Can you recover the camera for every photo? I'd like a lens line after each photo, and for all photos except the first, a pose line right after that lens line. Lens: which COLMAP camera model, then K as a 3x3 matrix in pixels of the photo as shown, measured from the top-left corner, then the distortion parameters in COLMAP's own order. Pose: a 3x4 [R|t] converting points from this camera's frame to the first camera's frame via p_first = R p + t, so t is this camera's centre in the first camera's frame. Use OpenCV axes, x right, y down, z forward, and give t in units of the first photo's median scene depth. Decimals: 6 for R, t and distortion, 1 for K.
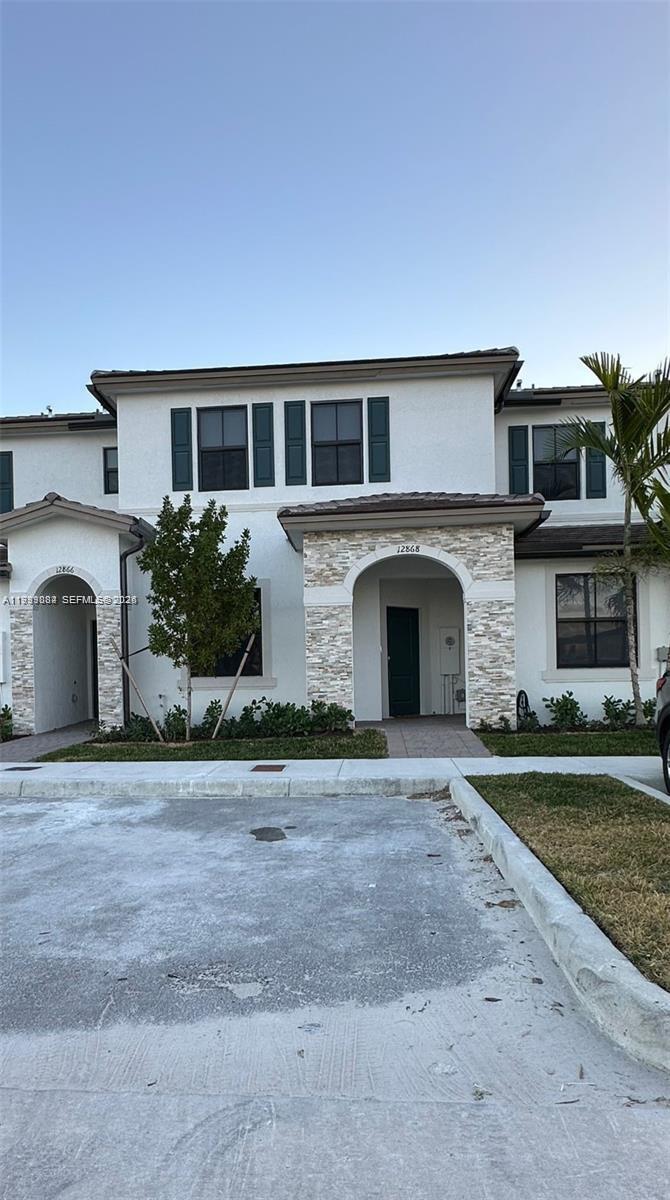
lens RADIAL K [[805.6, 0, 299.0], [0, 805.6, 687.1], [0, 0, 1]] dist [-0.002372, -0.002675]
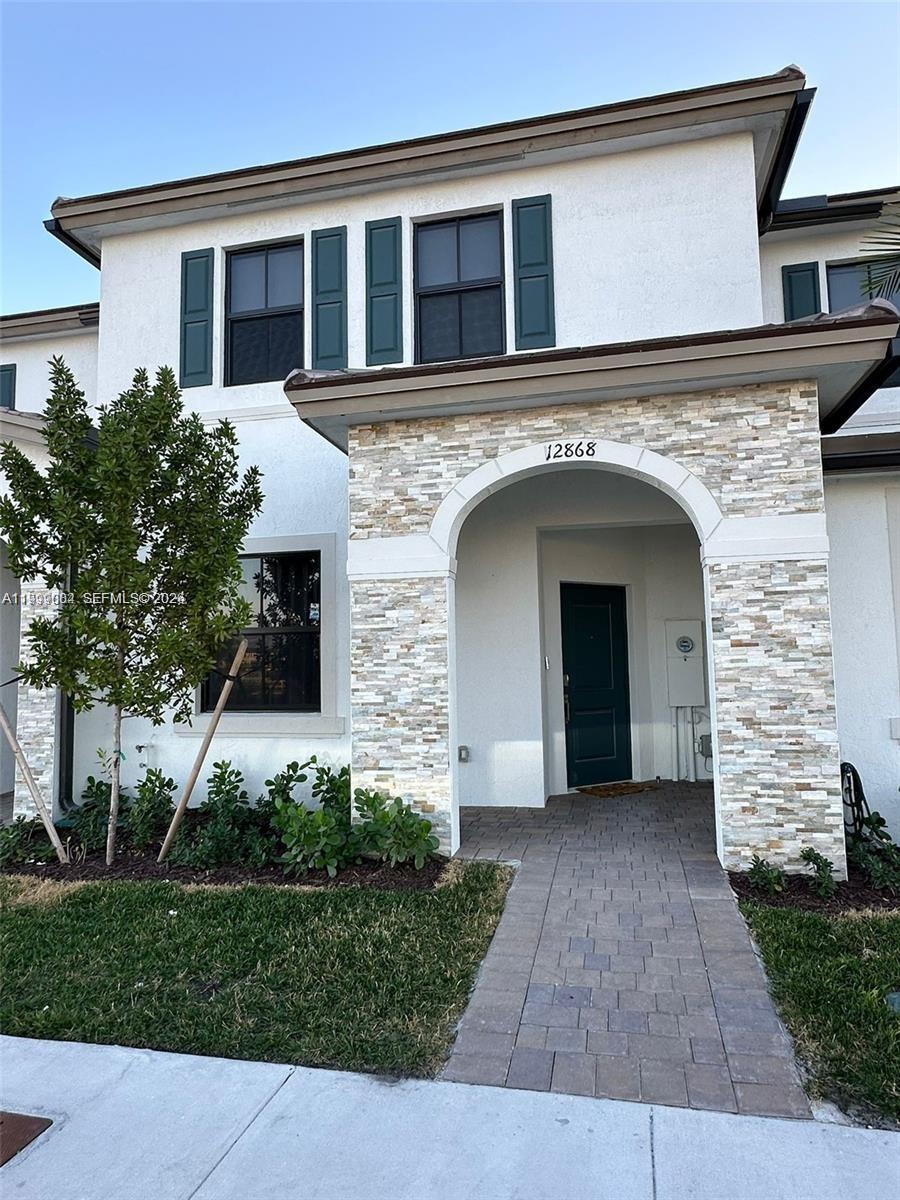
lens RADIAL K [[770.5, 0, 445.9], [0, 770.5, 591.5], [0, 0, 1]] dist [-0.006173, 0.002972]
pose [[0.989599, -0.010826, -0.143447, 0.126519], [-0.003363, 0.995151, -0.098305, -0.050381], [0.143816, 0.097765, 0.984763, 0.569839]]
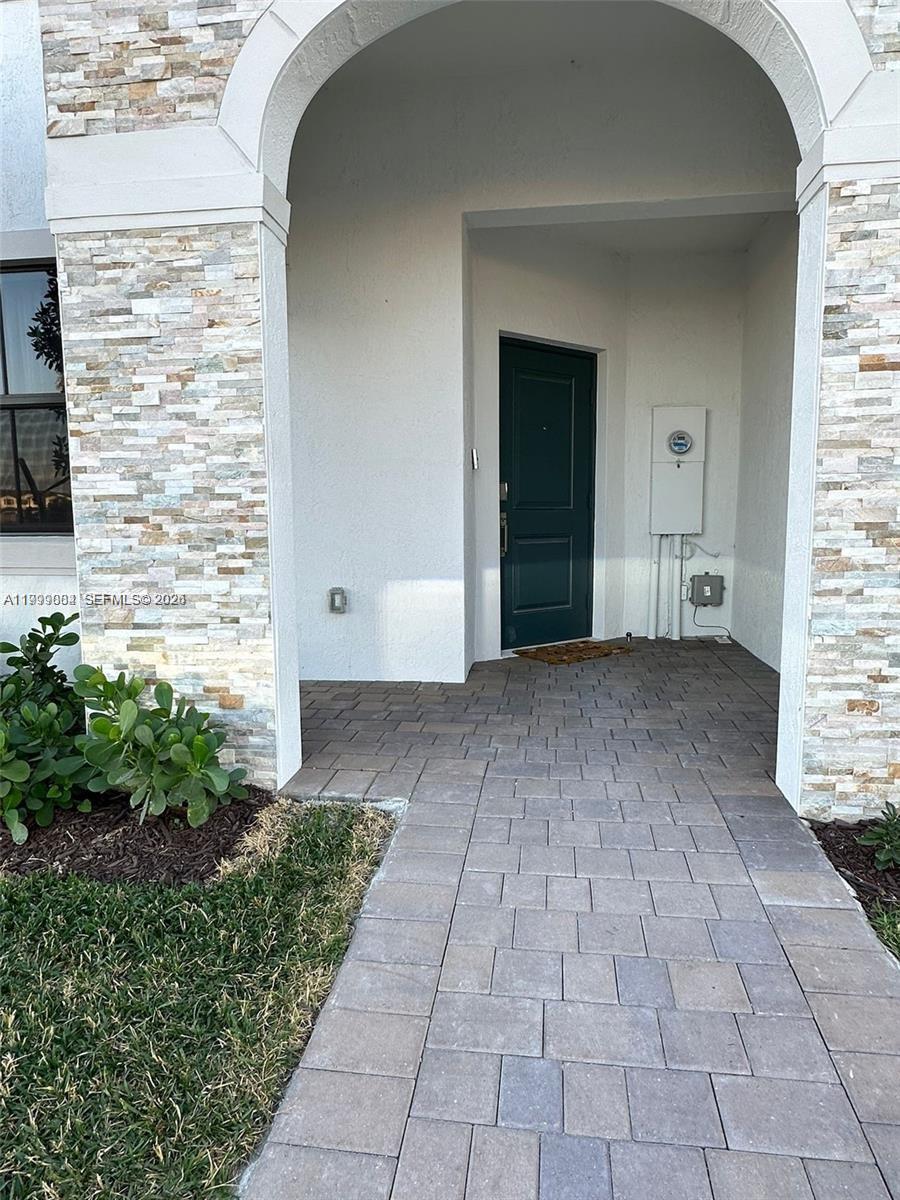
lens RADIAL K [[757.0, 0, 453.9], [0, 757.0, 610.6], [0, 0, 1]] dist [0.001750, -0.001674]
pose [[0.998518, 0.018976, -0.051001, 0.127749], [-0.012973, 0.993216, 0.115559, -0.024142], [0.052848, -0.114726, 0.991990, 0.792037]]
